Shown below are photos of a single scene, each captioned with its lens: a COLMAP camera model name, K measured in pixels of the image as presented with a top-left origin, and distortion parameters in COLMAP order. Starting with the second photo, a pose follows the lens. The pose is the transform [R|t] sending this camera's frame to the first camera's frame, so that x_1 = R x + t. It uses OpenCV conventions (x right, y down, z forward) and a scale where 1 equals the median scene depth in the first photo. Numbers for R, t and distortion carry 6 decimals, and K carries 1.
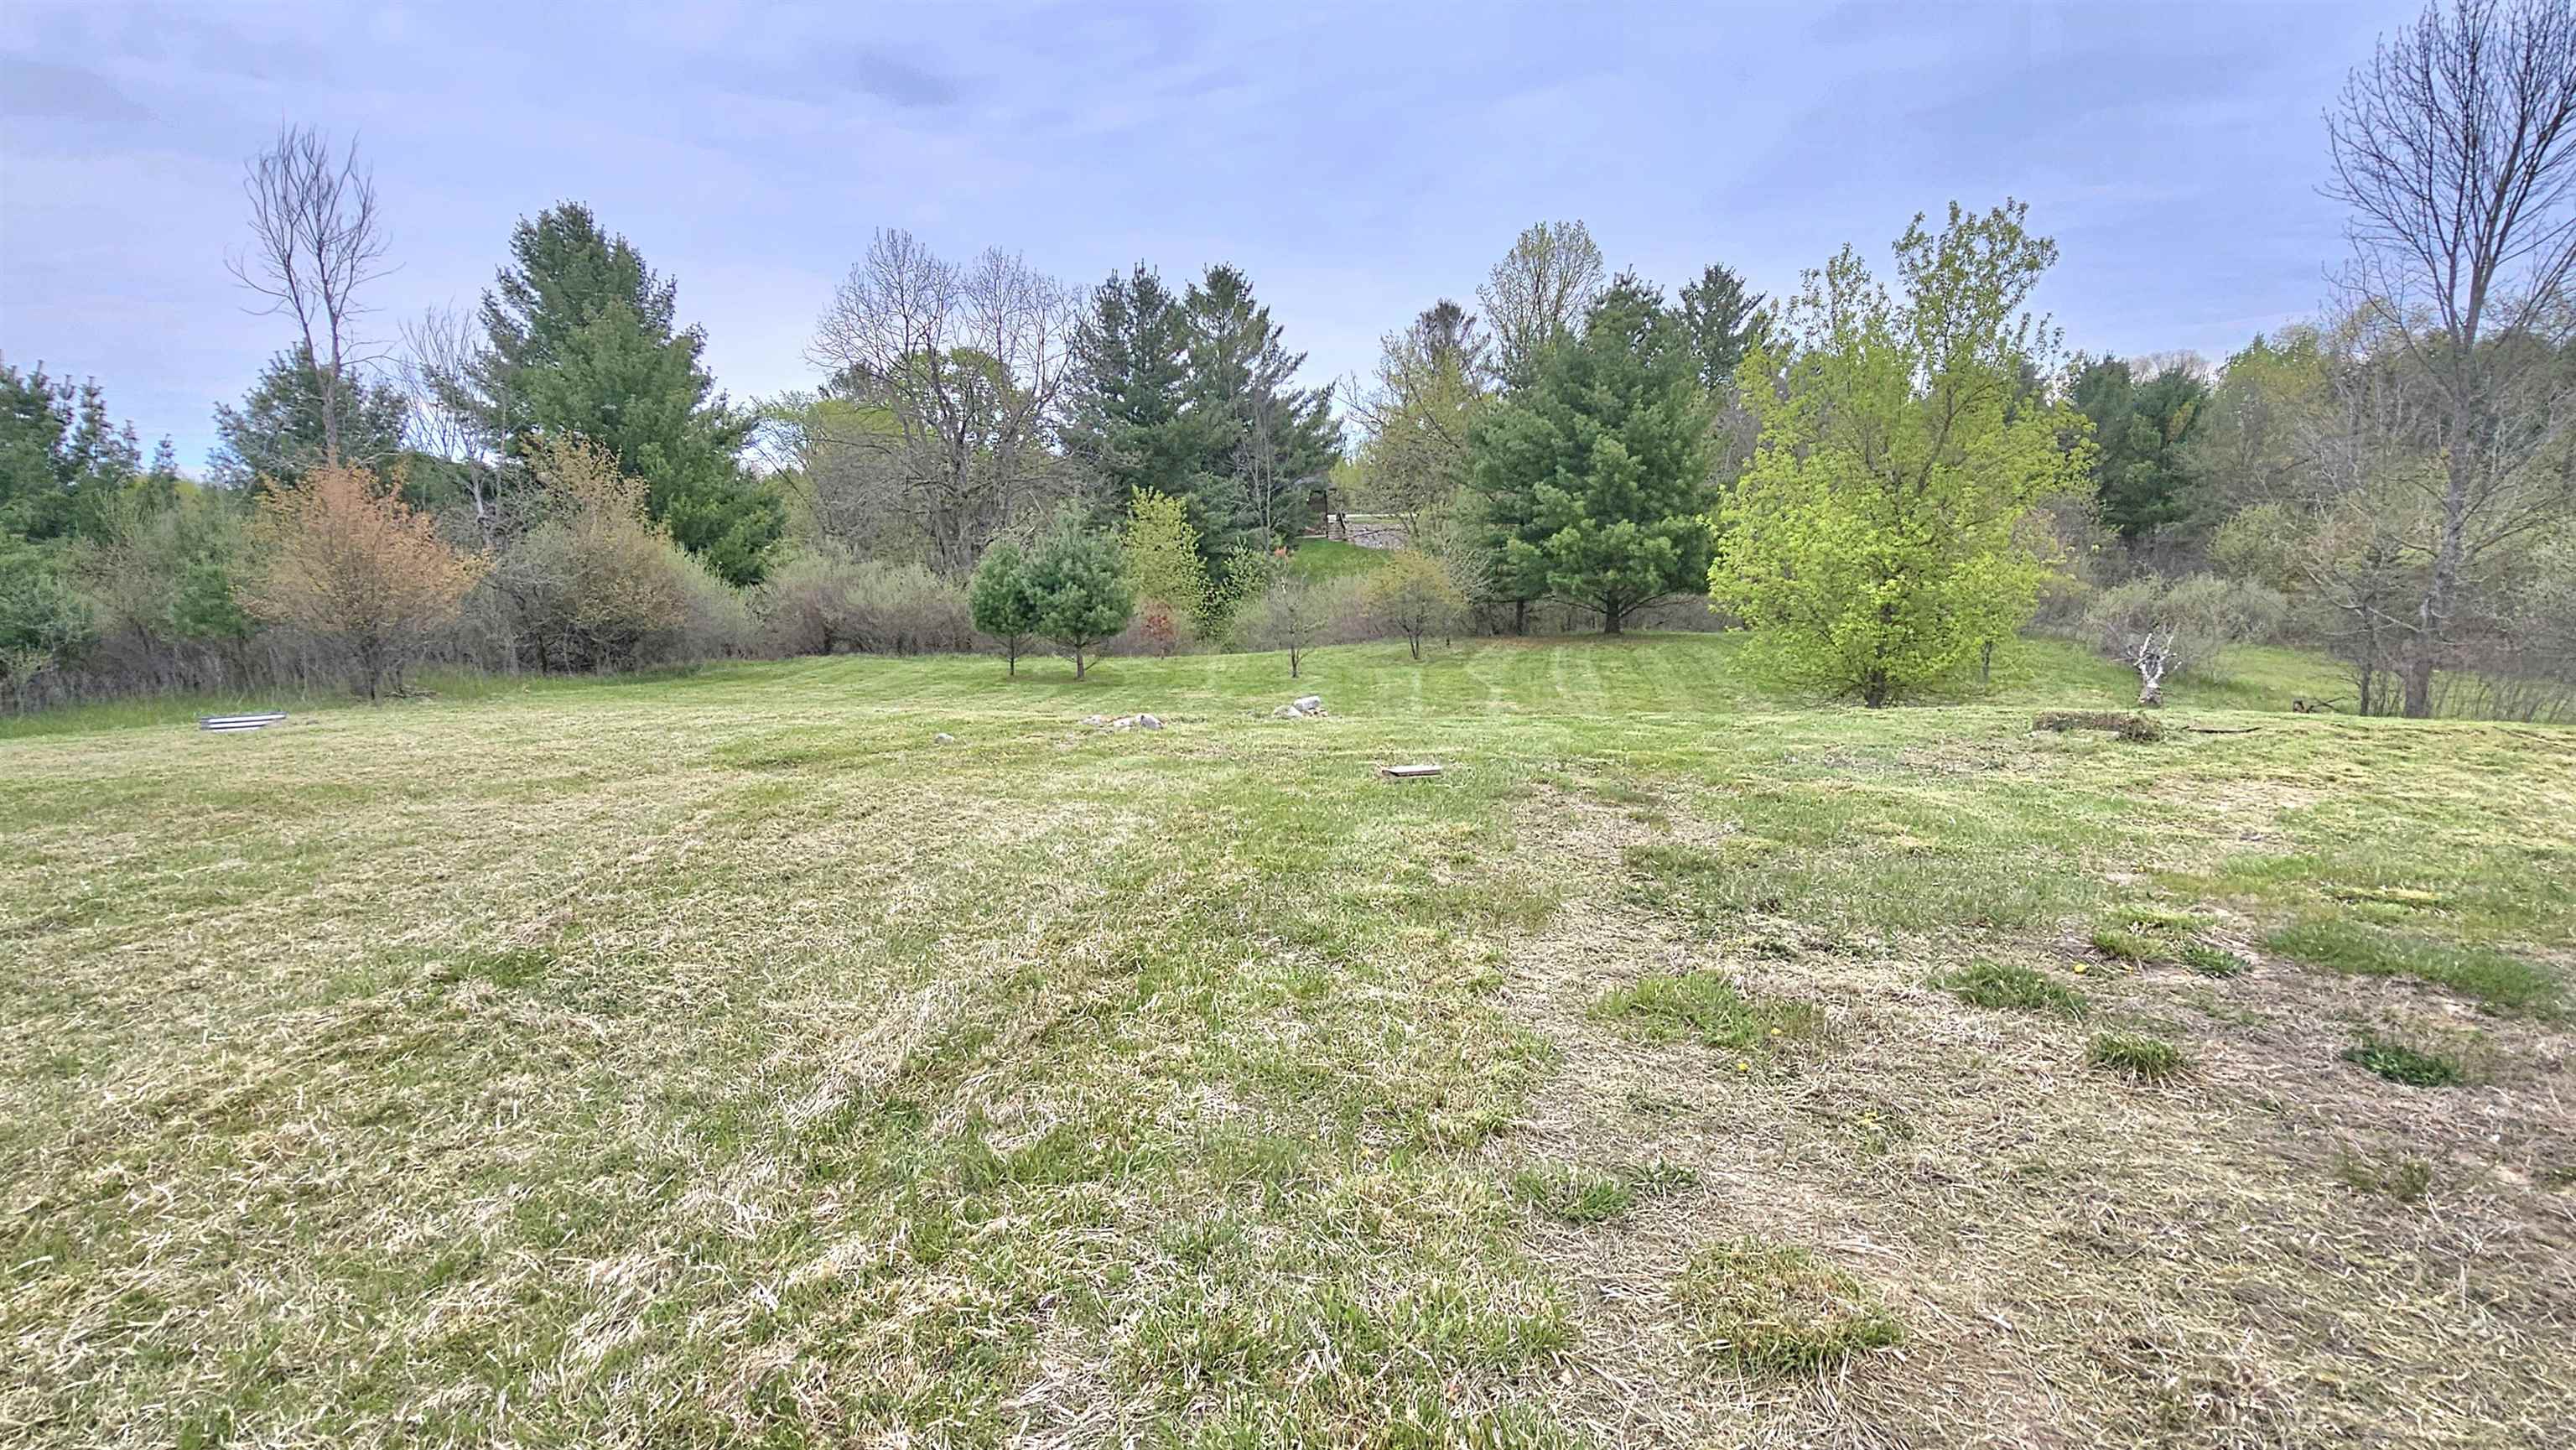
lens RADIAL K [[1364.7, 0, 1292.0], [0, 1364.7, 730.0], [0, 0, 1]] dist [-0.000957, -0.001607]
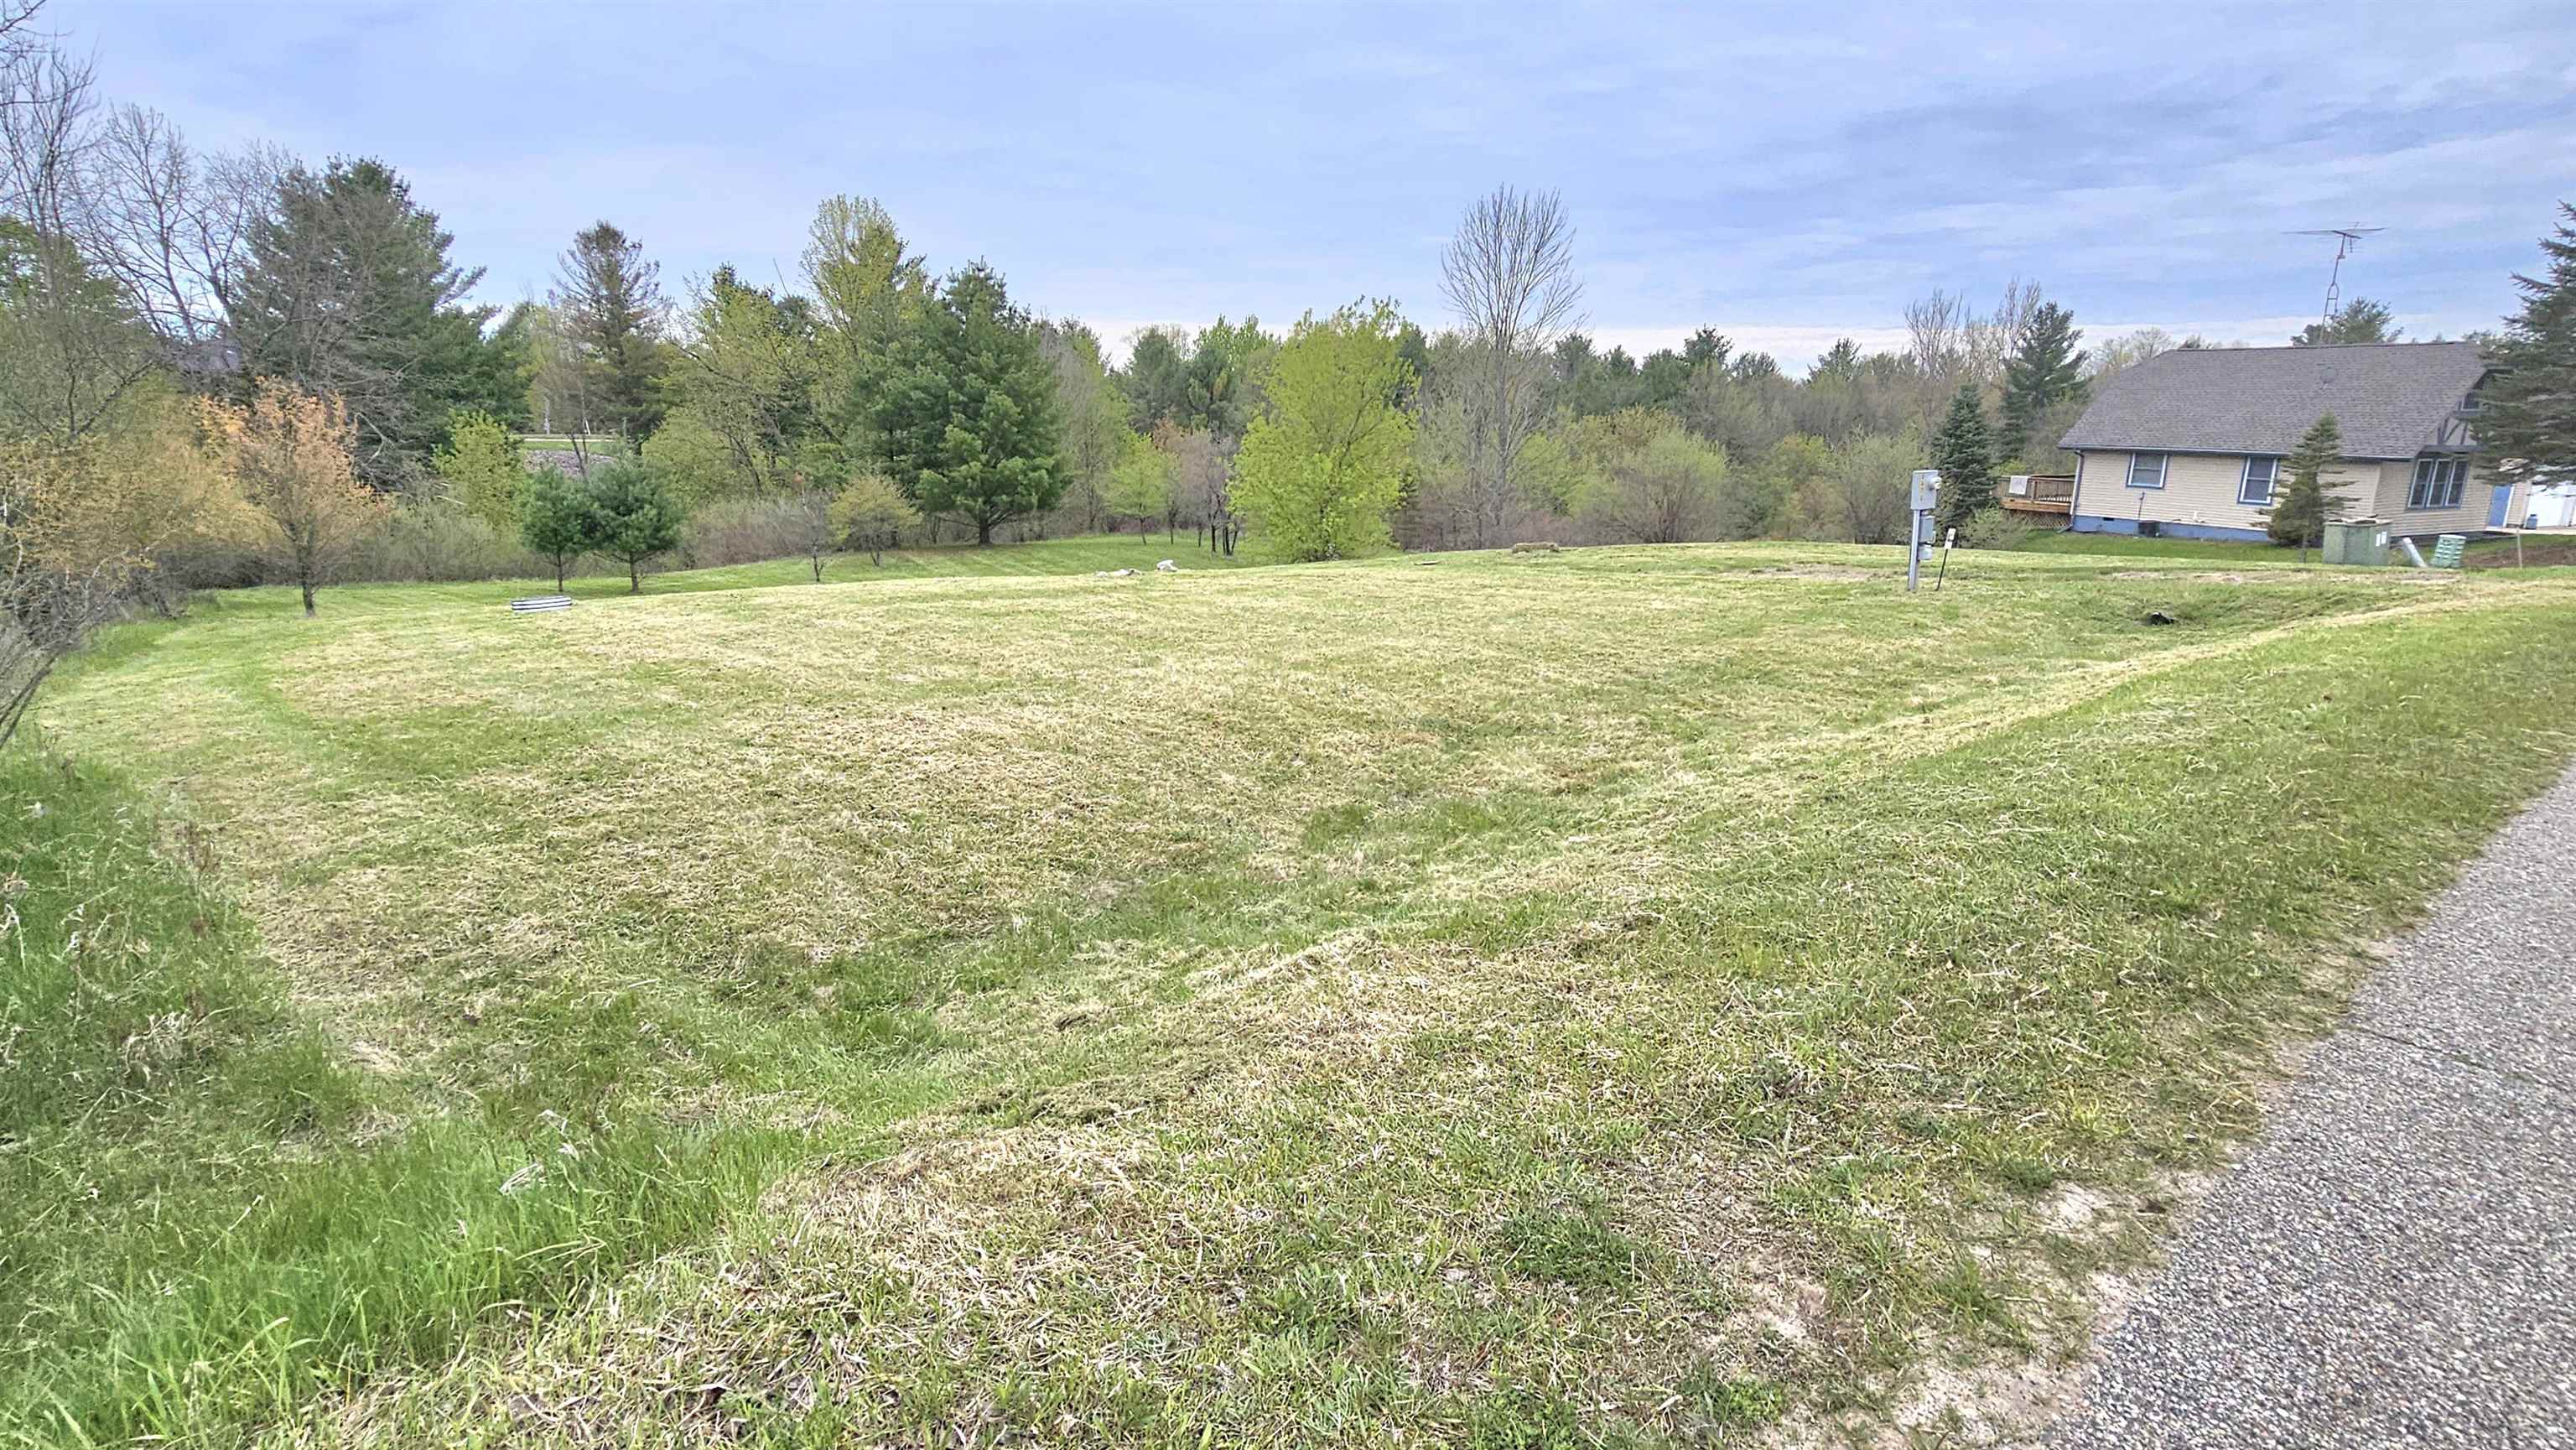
lens RADIAL K [[1364.7, 0, 1284.7], [0, 1364.7, 723.4], [0, 0, 1]] dist [-0.000957, -0.001607]
pose [[0.766394, -0.105898, 0.633581, -0.420658], [0.076261, 0.994342, 0.073950, 0.027047], [-0.637828, -0.008357, 0.770134, -0.194884]]
